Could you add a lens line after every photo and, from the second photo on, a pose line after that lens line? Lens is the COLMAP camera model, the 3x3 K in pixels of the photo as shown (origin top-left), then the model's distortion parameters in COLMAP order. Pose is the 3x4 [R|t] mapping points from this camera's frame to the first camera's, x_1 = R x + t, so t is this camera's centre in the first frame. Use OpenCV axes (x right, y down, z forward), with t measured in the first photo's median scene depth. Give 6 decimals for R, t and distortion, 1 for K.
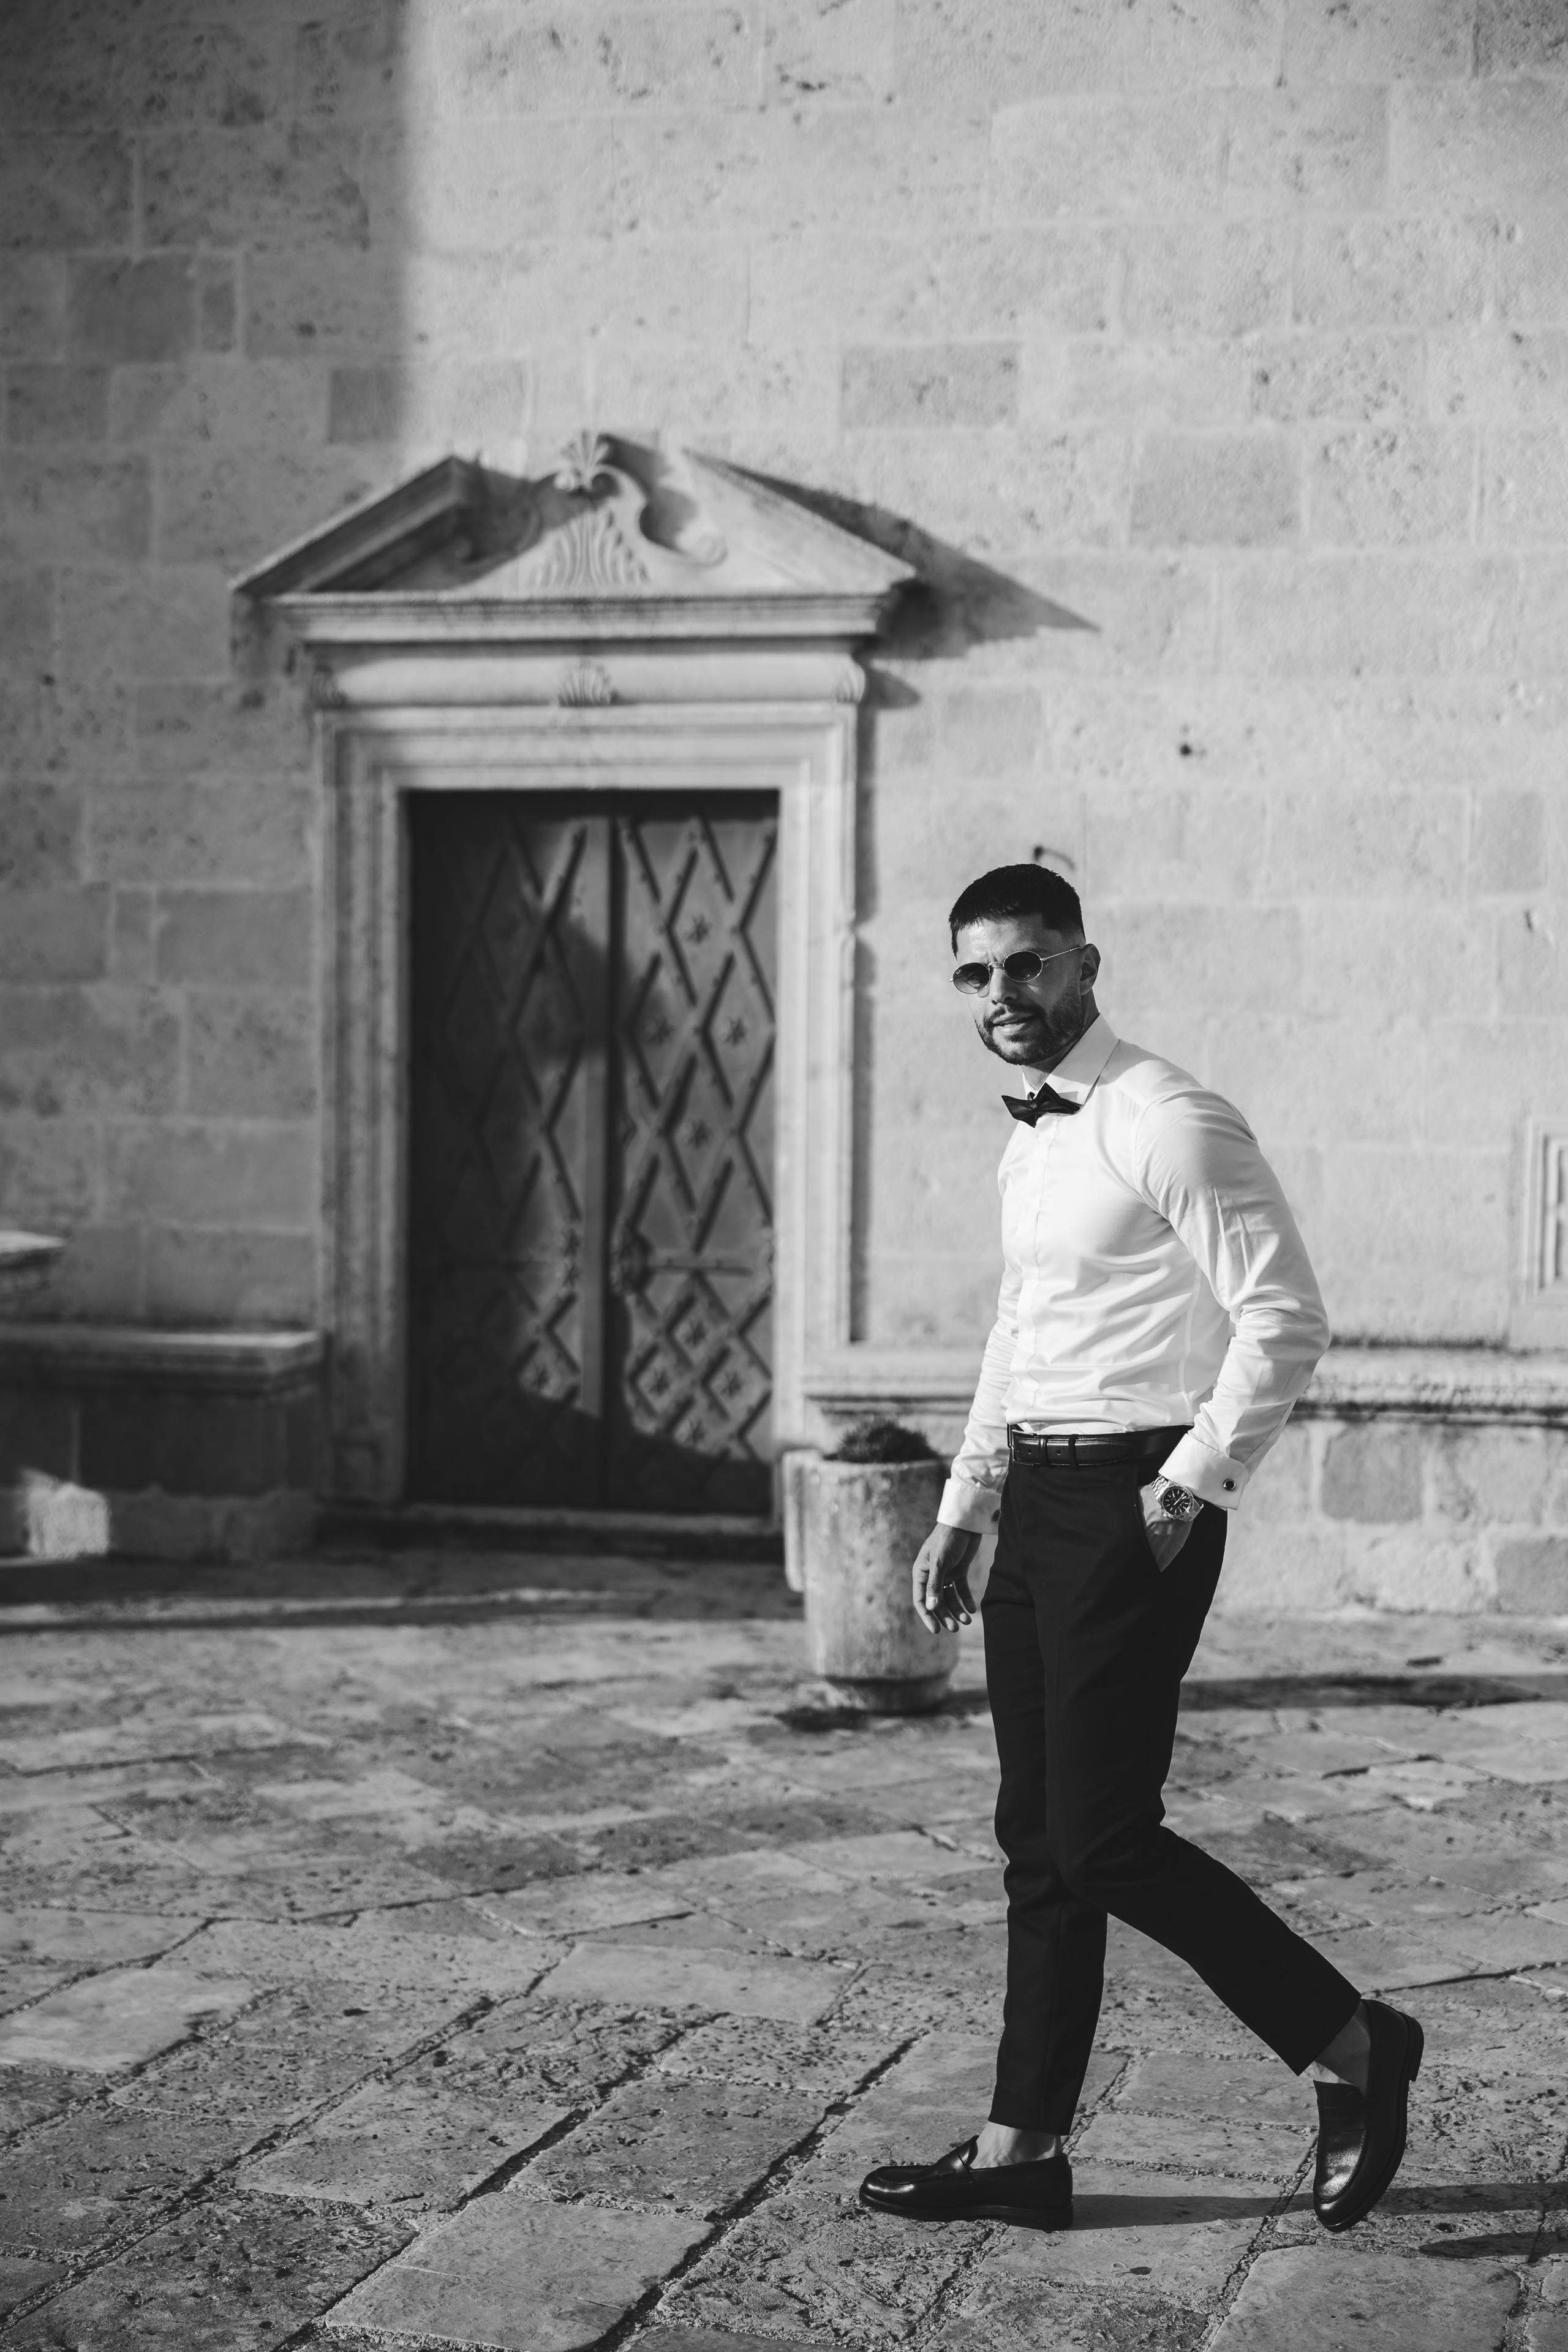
lens RADIAL K [[3592.2, 0, 786.0], [0, 3592.2, 1207.6], [0, 0, 1]] dist [0.054085, 0.066044]
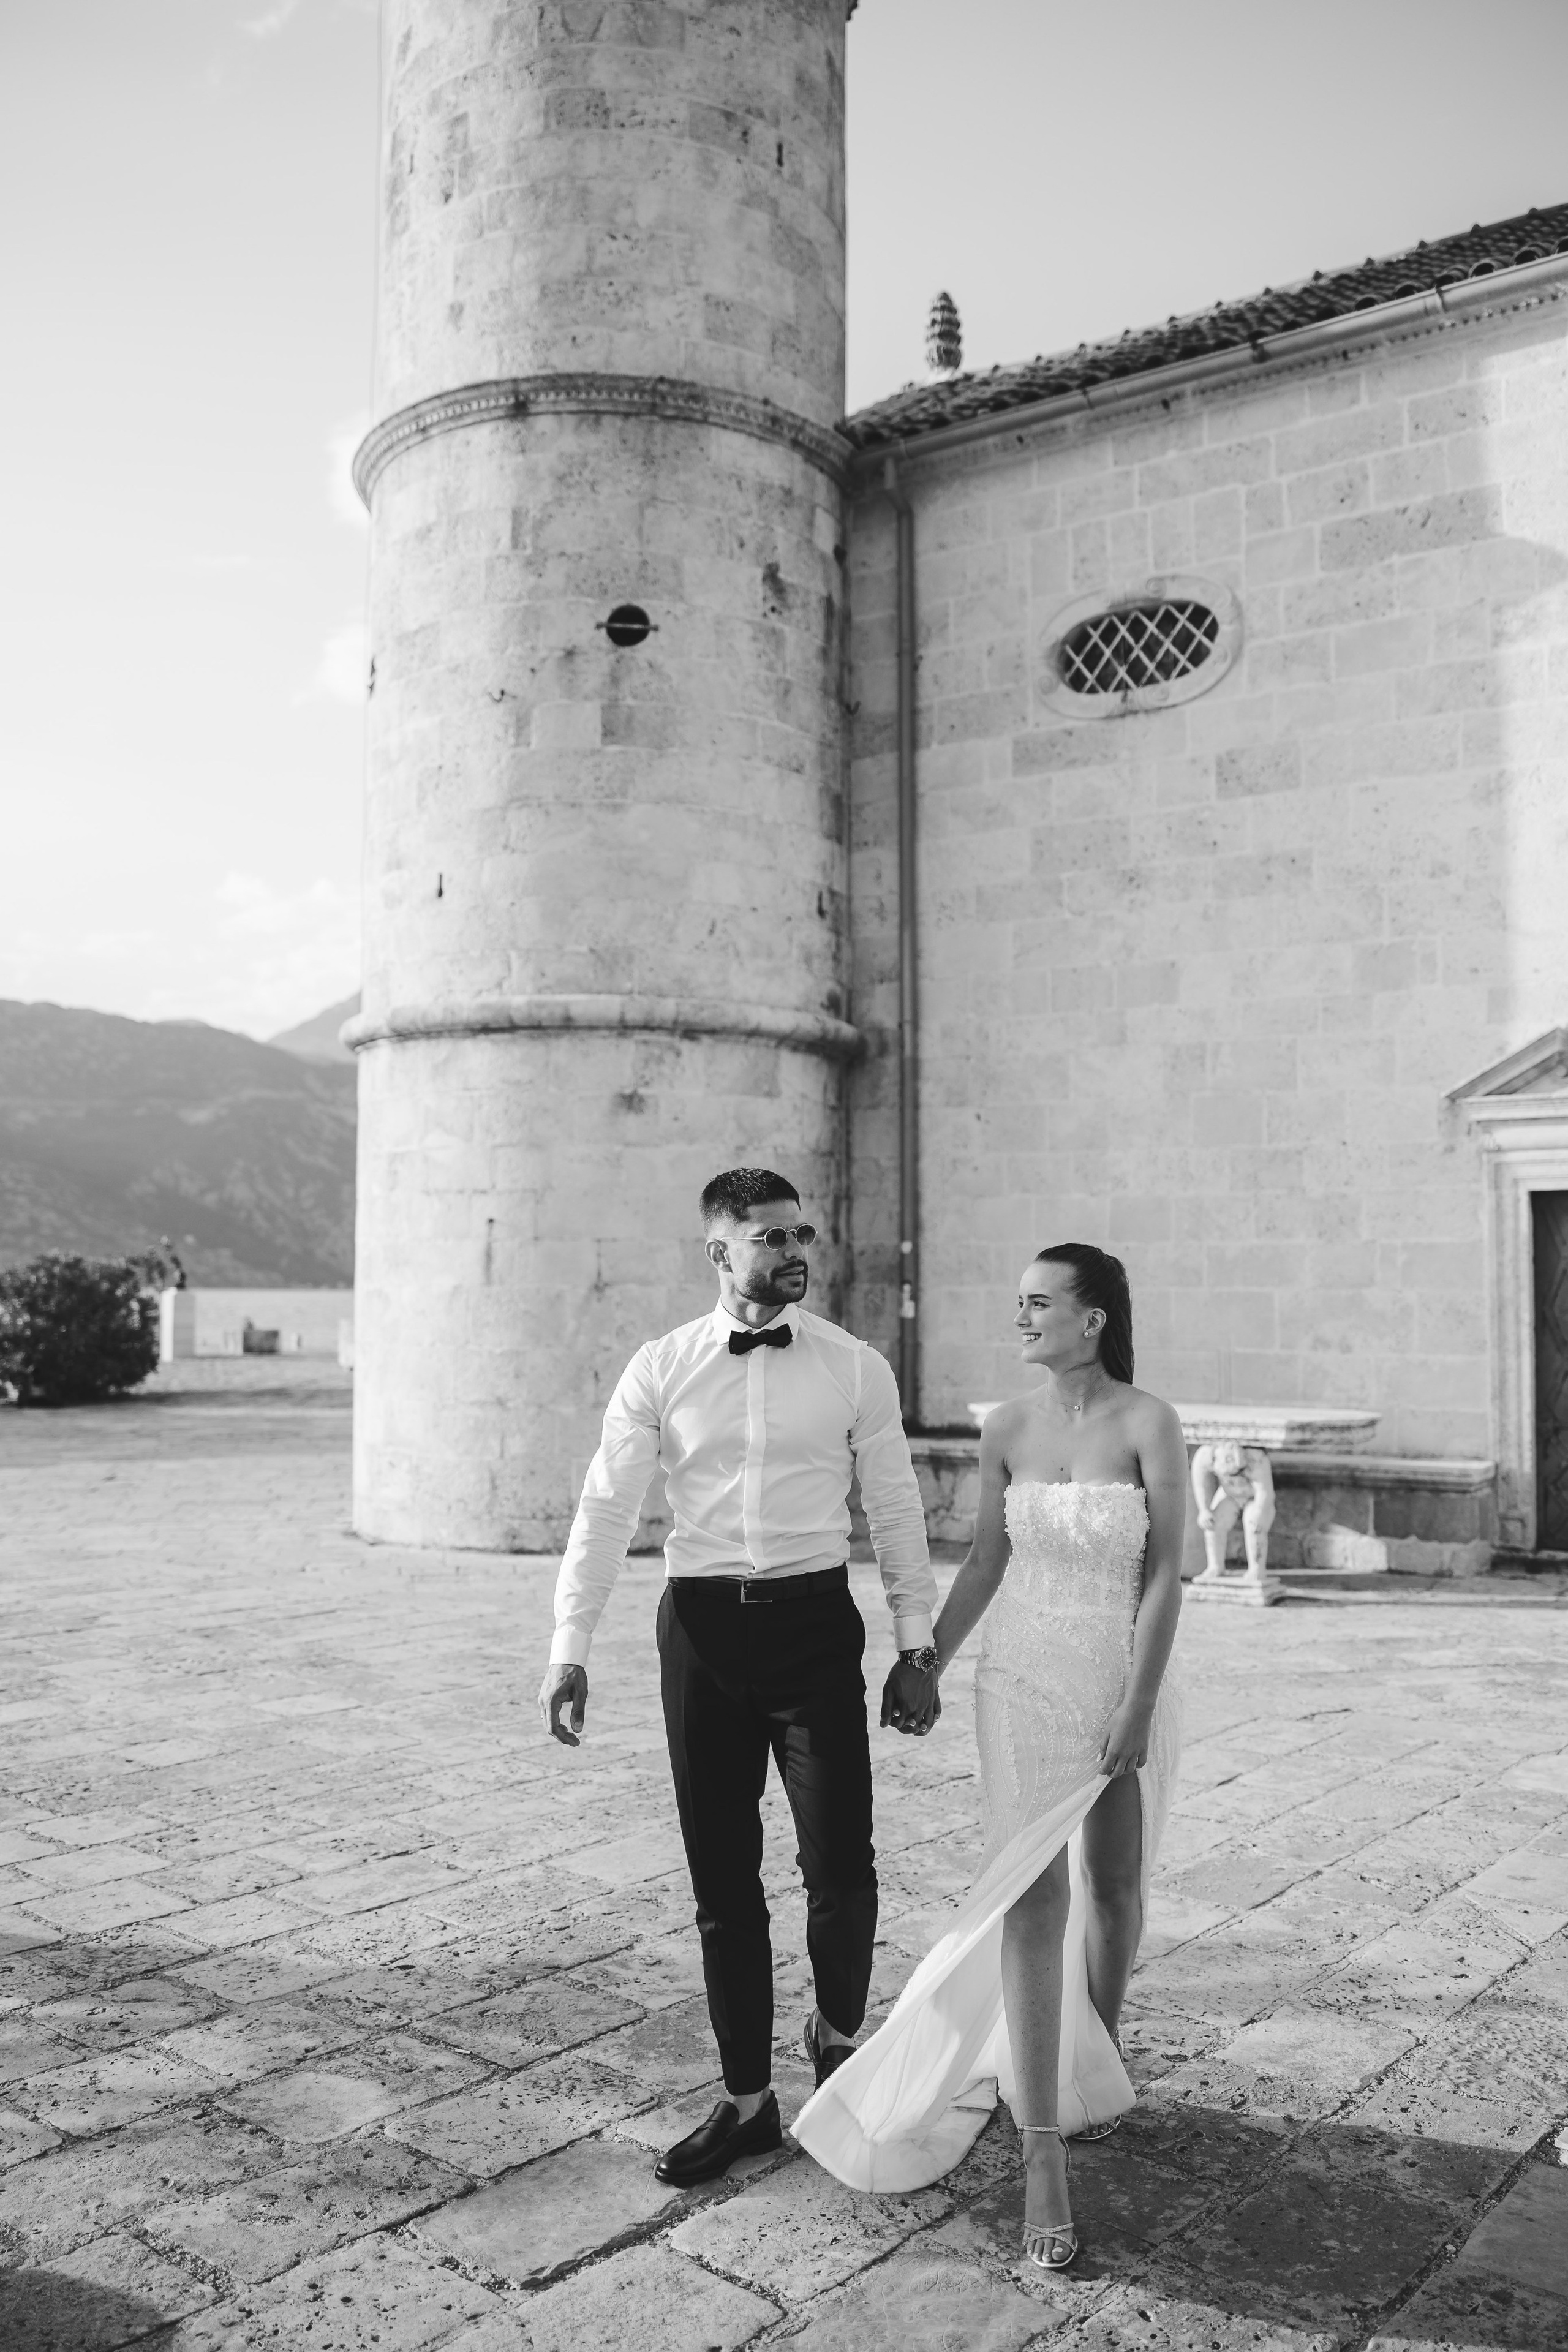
lens RADIAL K [[1926.5, 0, 784.3], [0, 1926.5, 1191.7], [0, 0, 1]] dist [-0.064515, 0.079838]
pose [[0.932548, -0.028518, -0.359919, -0.114199], [-0.011513, 0.994020, -0.108592, 0.005420], [0.360863, 0.105411, 0.926643, -0.144712]]
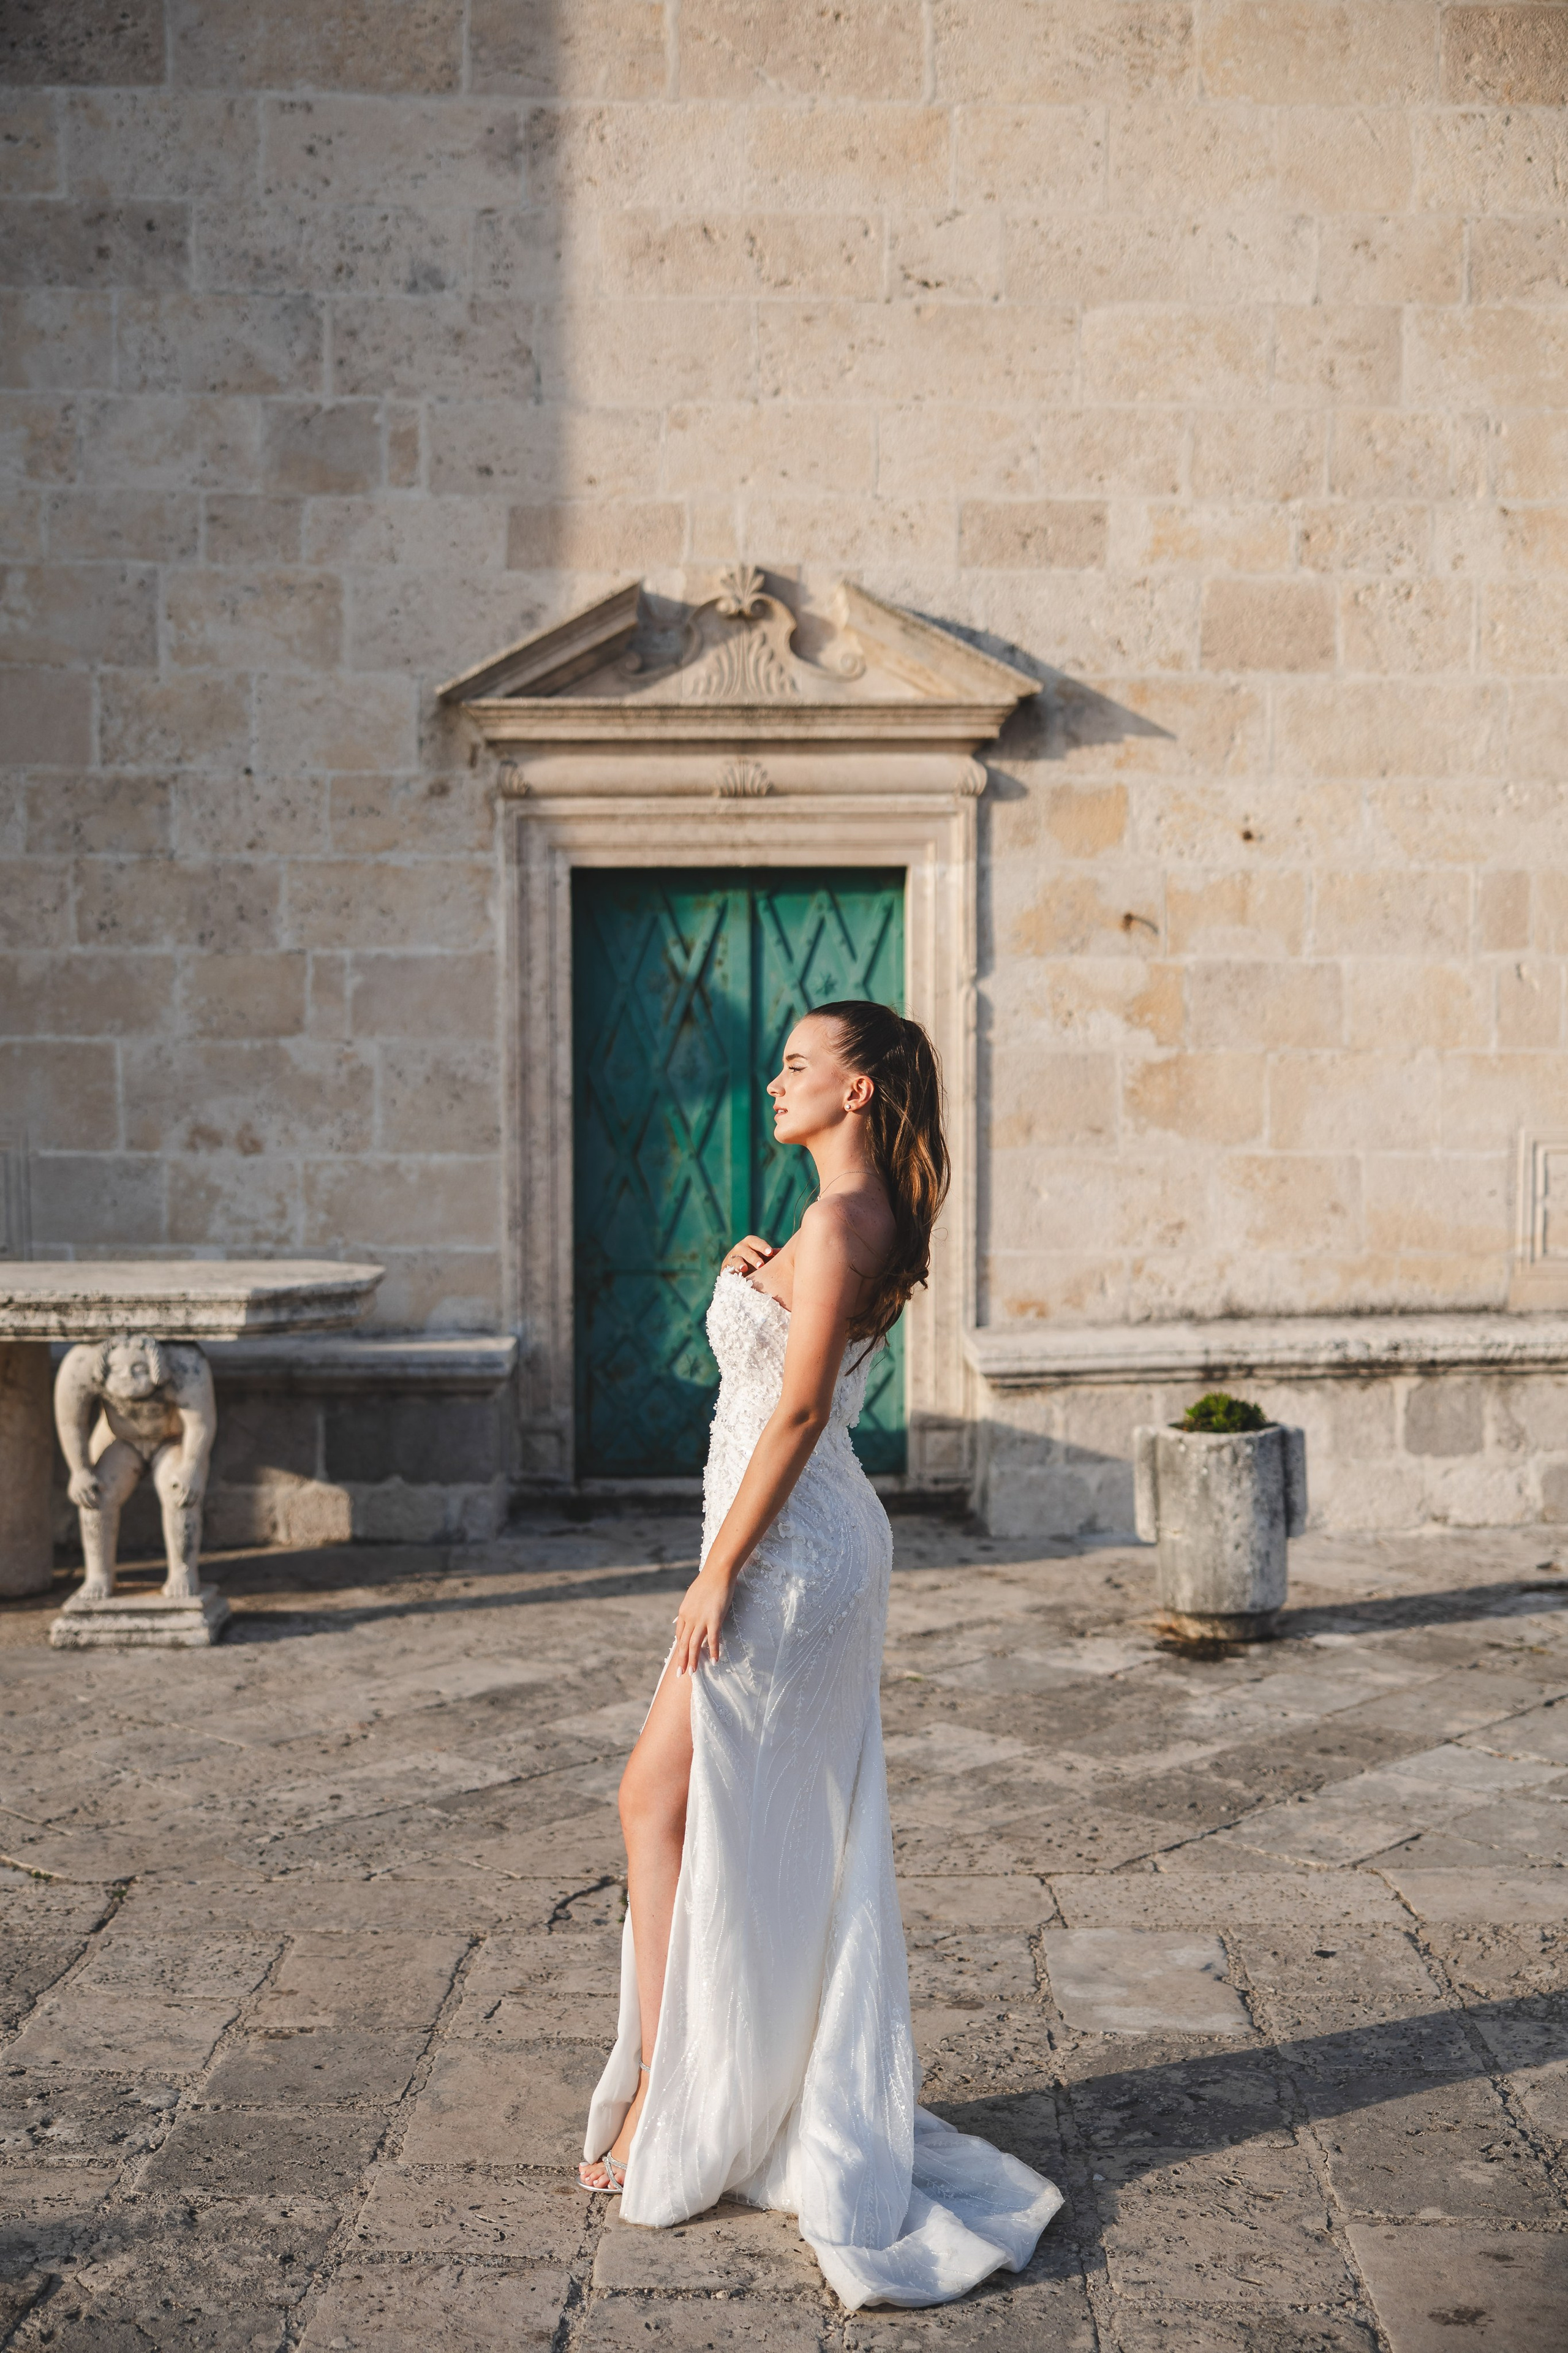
lens RADIAL K [[2796.6, 0, 721.4], [0, 2796.6, 1179.0], [0, 0, 1]] dist [0.006409, 0.062005]
pose [[0.967465, -0.026940, 0.251565, -0.299867], [0.028389, 0.999595, -0.002132, -0.012516], [-0.251406, 0.009204, 0.967838, 0.117056]]
